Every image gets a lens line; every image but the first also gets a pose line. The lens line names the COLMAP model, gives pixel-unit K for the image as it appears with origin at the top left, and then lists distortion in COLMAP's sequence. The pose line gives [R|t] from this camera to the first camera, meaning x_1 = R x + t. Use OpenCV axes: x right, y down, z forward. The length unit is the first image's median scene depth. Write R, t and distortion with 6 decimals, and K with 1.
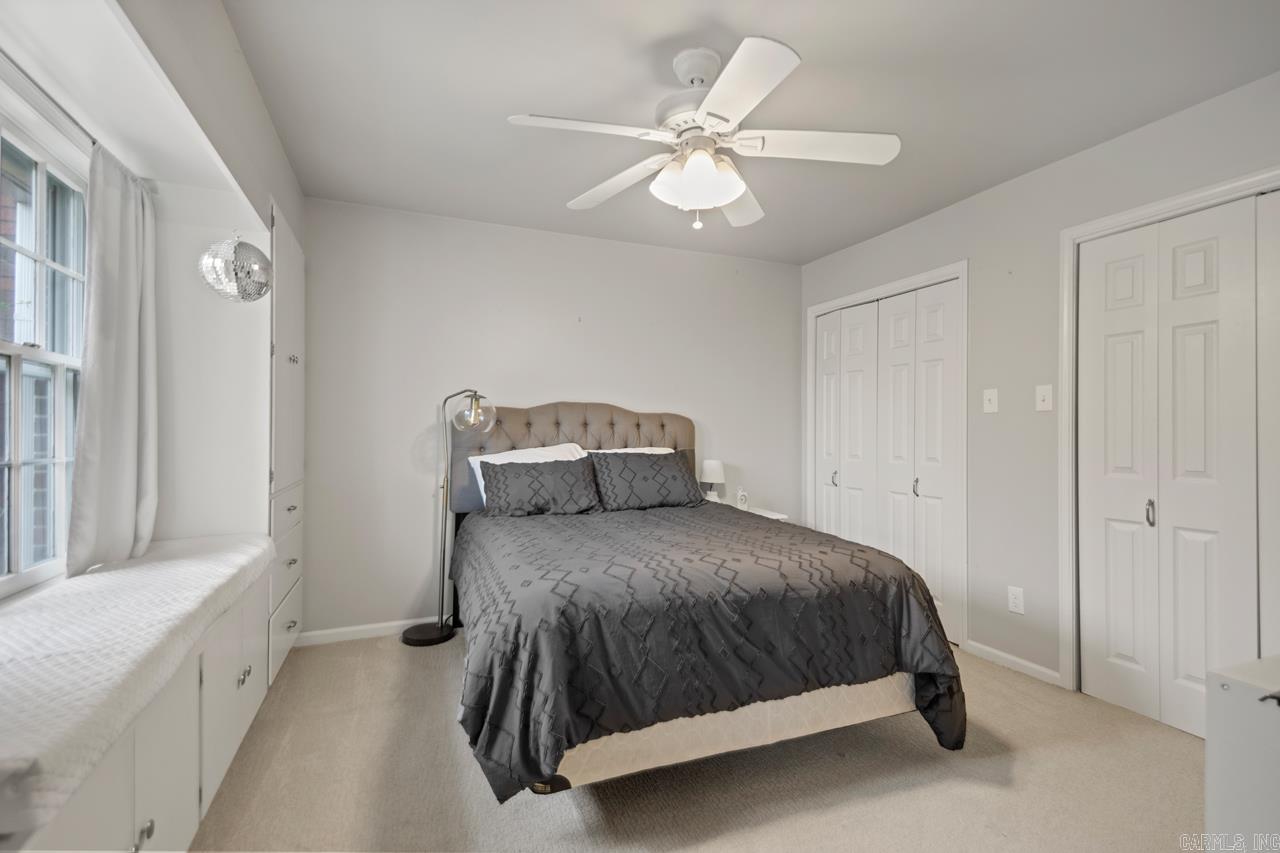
lens RADIAL K [[596.1, 0, 651.2], [0, 596.1, 434.2], [0, 0, 1]] dist [0.035631, -0.000161]
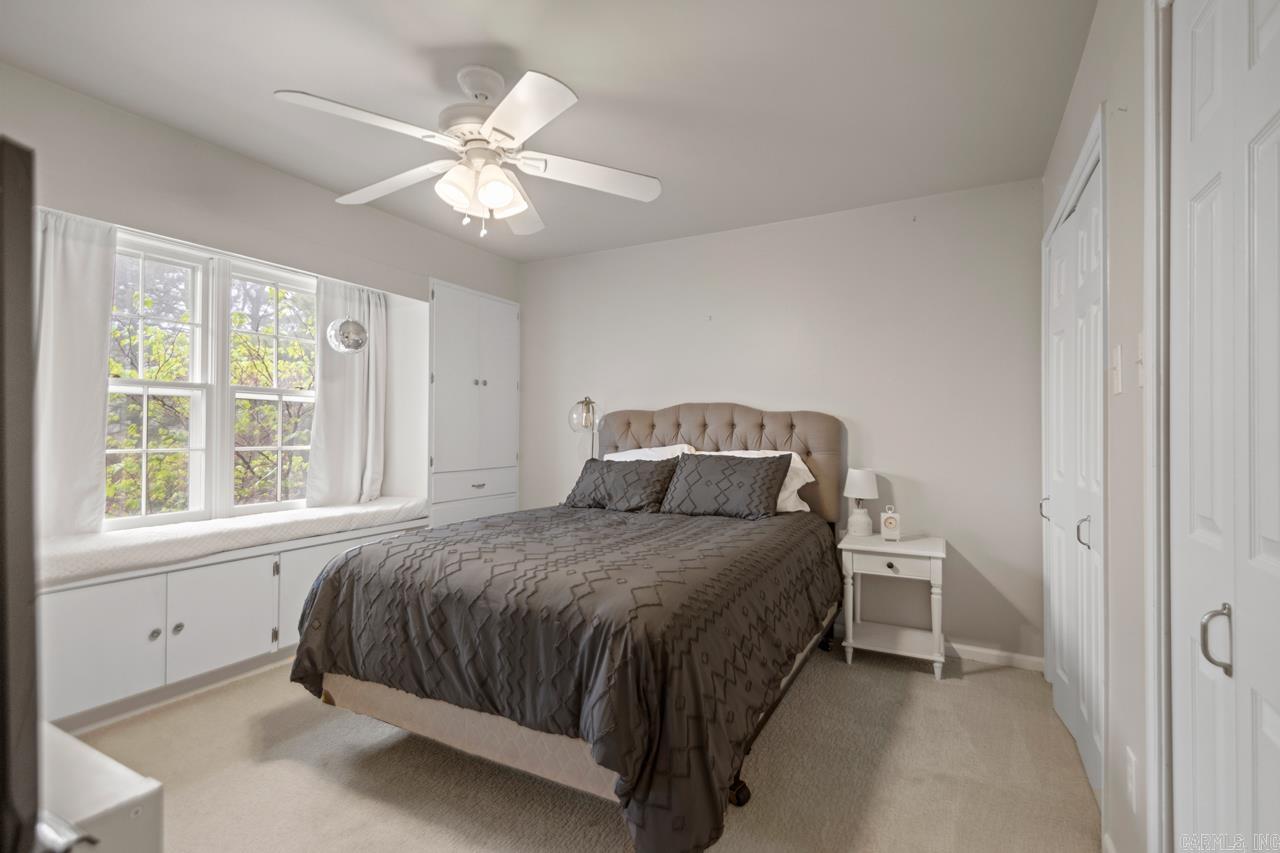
lens RADIAL K [[596.1, 0, 651.2], [0, 596.1, 434.2], [0, 0, 1]] dist [0.035631, -0.000161]
pose [[0.641287, 0.003242, -0.767294, 0.650119], [-0.005762, 0.999983, -0.000590, -0.000700], [0.767279, 0.004799, 0.641295, 0.342094]]
